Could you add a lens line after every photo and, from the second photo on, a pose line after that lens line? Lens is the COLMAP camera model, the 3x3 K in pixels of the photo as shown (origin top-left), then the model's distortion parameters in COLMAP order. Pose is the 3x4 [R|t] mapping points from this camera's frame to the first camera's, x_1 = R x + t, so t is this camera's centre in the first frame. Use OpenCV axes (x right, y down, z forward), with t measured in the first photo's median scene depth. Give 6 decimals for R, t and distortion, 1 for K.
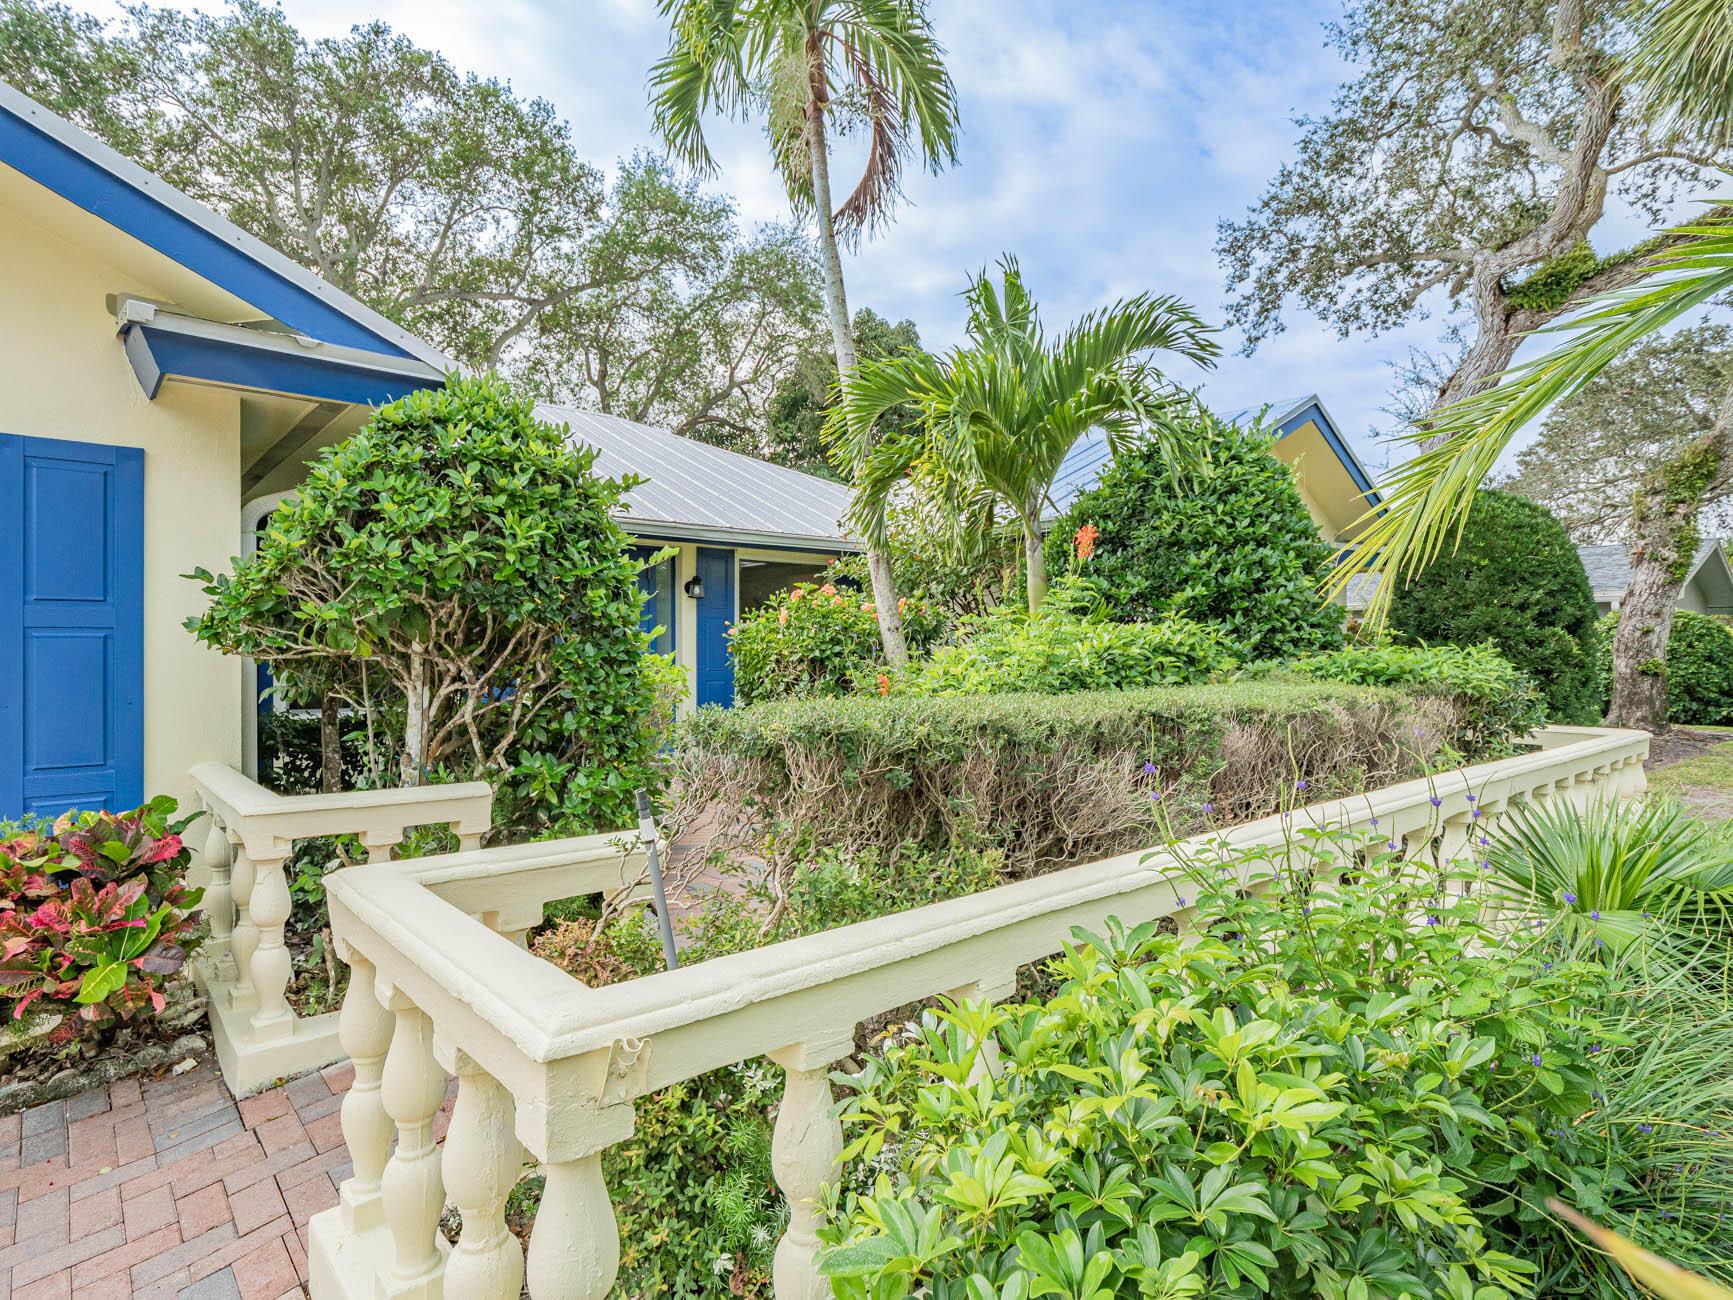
lens RADIAL K [[906.2, 0, 859.3], [0, 906.2, 637.6], [0, 0, 1]] dist [0.001605, -0.000182]
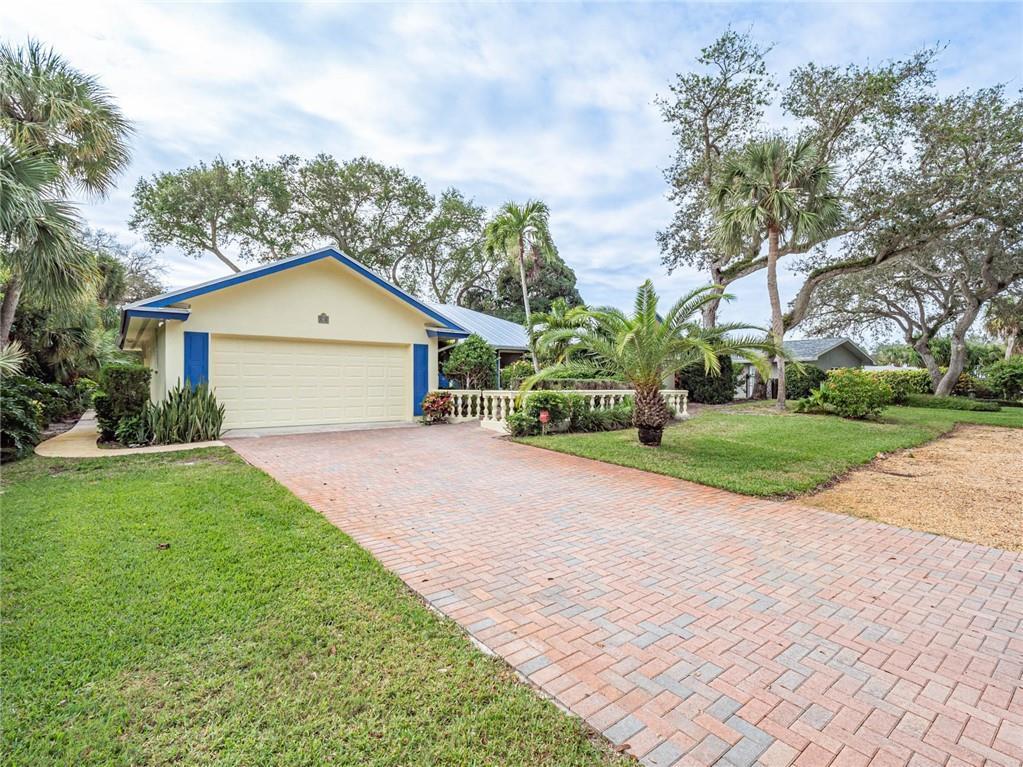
lens RADIAL K [[508.0, 0, 512.2], [0, 508.0, 386.1], [0, 0, 1]] dist [-0.018409, -0.001068]
pose [[0.998911, 0.003455, -0.046518, 0.010227], [-0.002556, 0.999809, 0.019385, 0.007704], [0.046576, -0.019245, 0.998729, -0.576228]]
